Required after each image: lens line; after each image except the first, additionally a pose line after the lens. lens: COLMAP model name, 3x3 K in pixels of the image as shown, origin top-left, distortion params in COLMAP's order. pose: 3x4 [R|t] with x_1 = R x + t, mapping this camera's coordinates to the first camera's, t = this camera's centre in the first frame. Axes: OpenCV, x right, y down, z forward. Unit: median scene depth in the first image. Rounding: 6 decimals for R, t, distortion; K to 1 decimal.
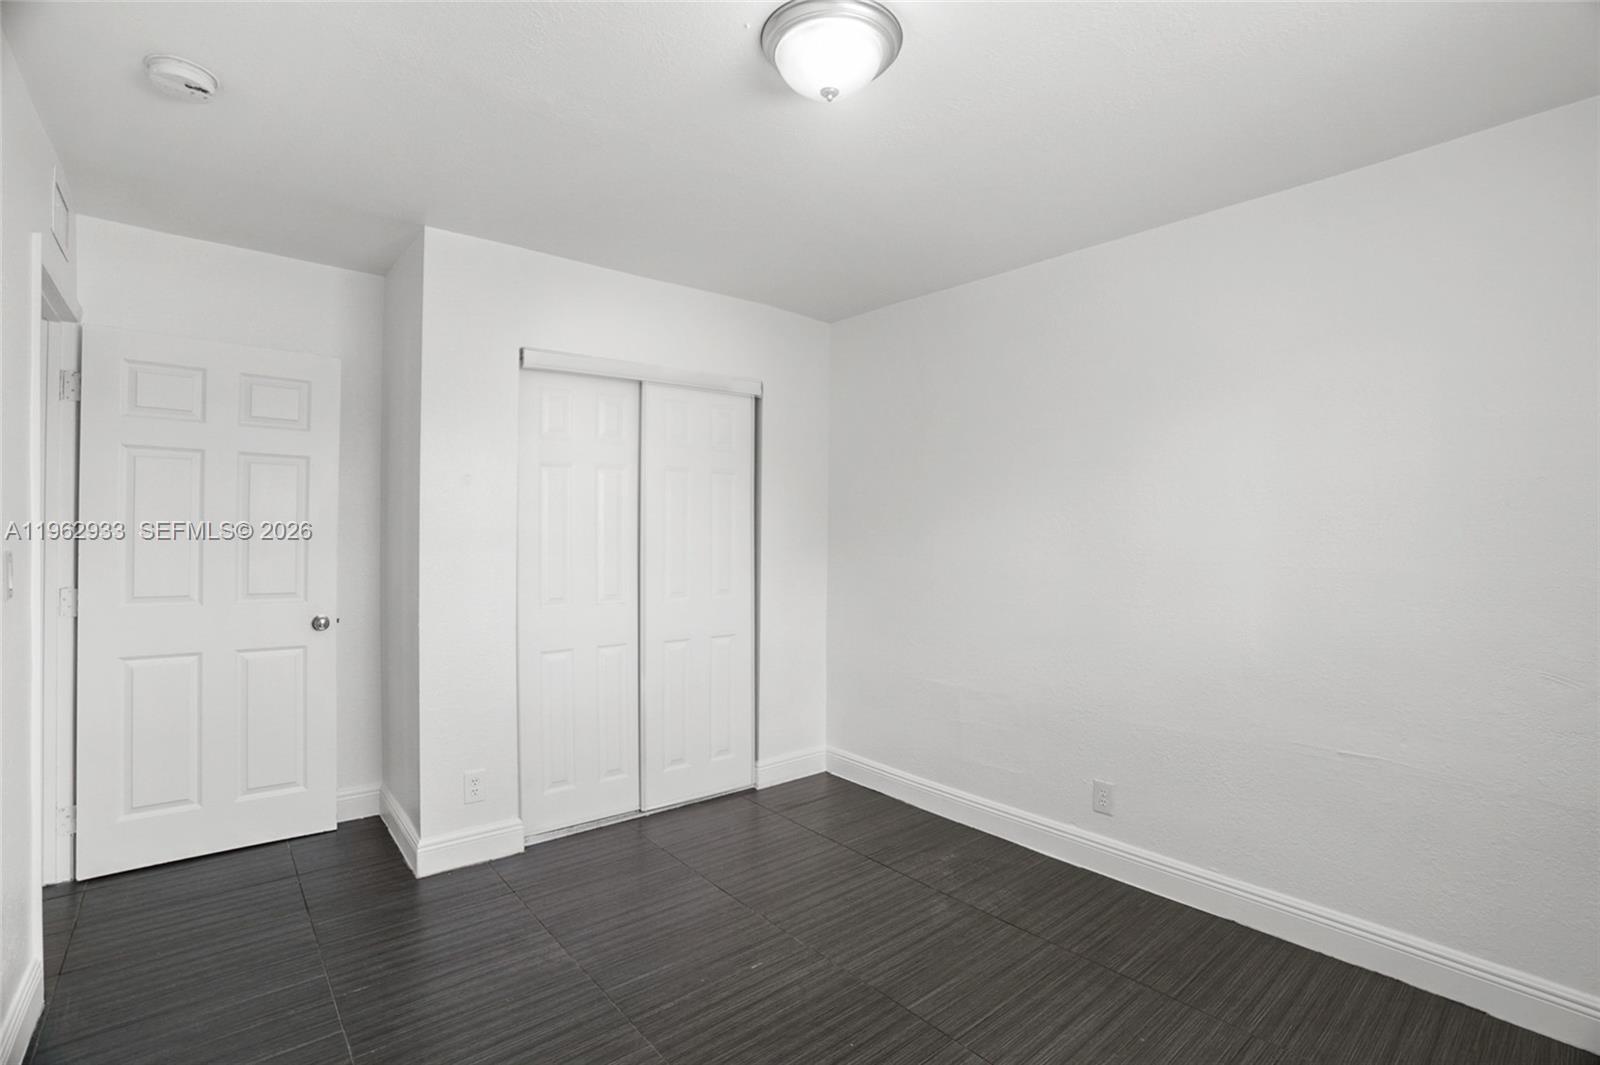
lens RADIAL K [[742.6, 0, 810.0], [0, 742.6, 522.2], [0, 0, 1]] dist [-0.075004, 0.028949]
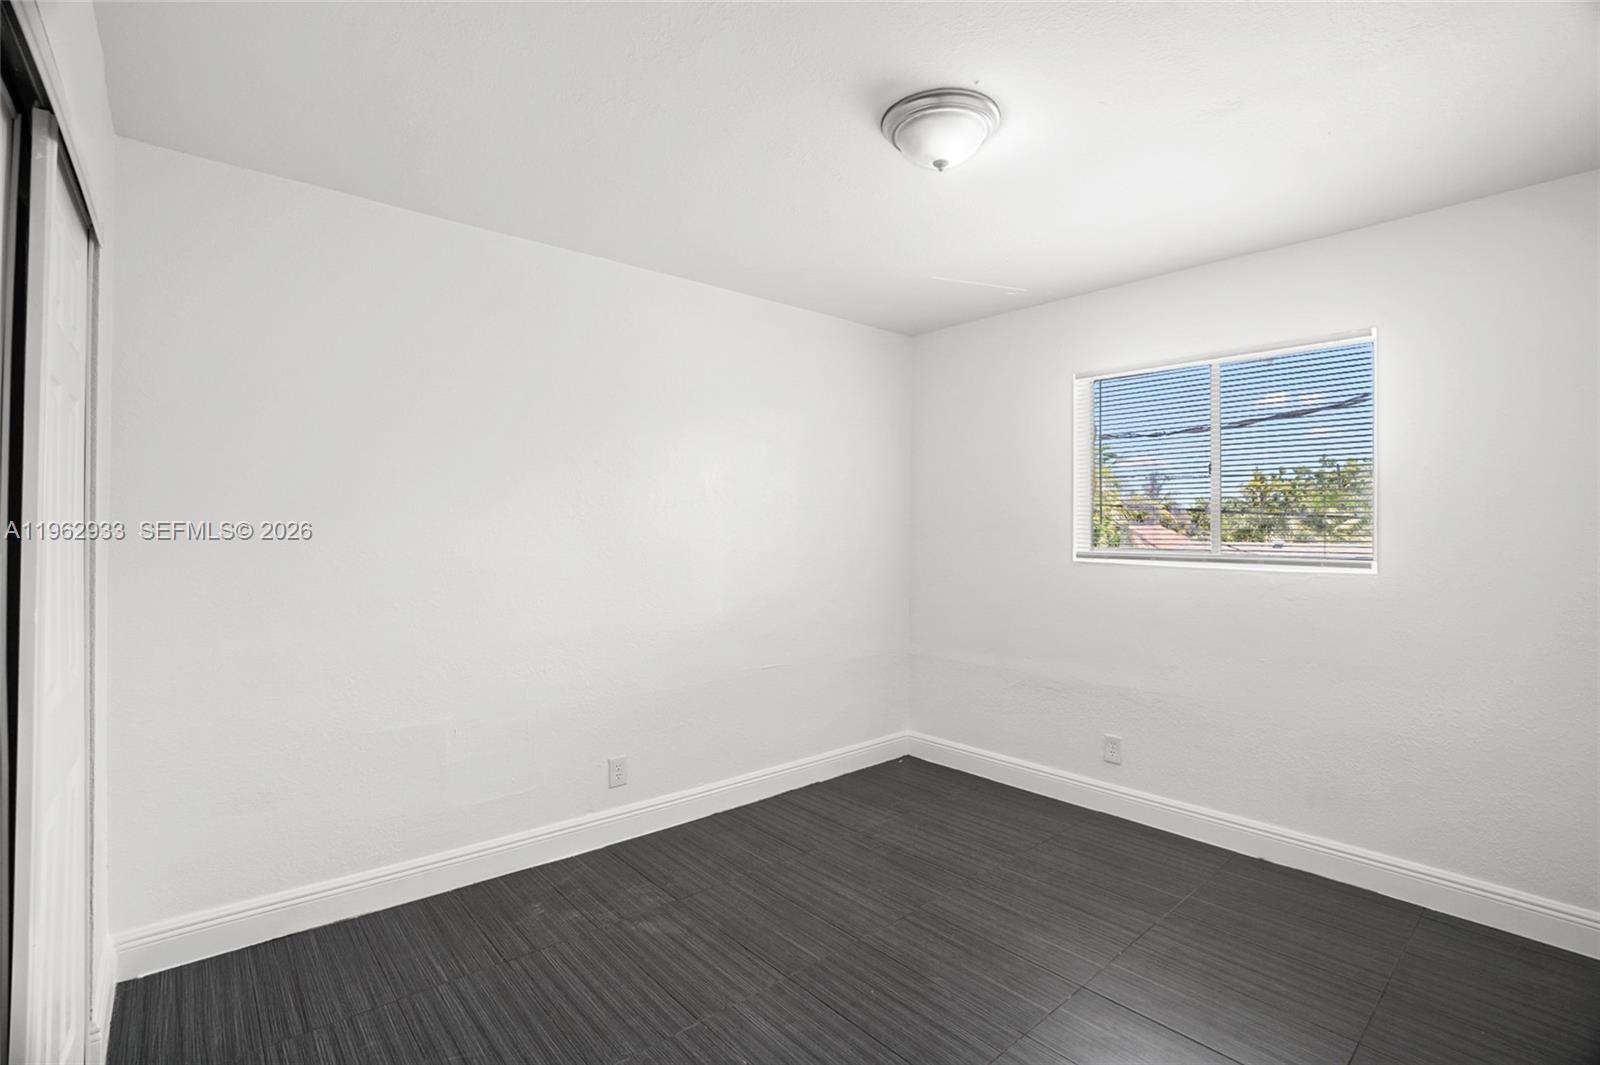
lens RADIAL K [[742.6, 0, 810.0], [0, 742.6, 522.2], [0, 0, 1]] dist [-0.075004, 0.028949]
pose [[-0.027329, -0.010236, 0.999574, -0.706213], [-0.029501, 0.999520, 0.009429, -0.017206], [-0.999191, -0.029231, -0.027618, 0.754728]]
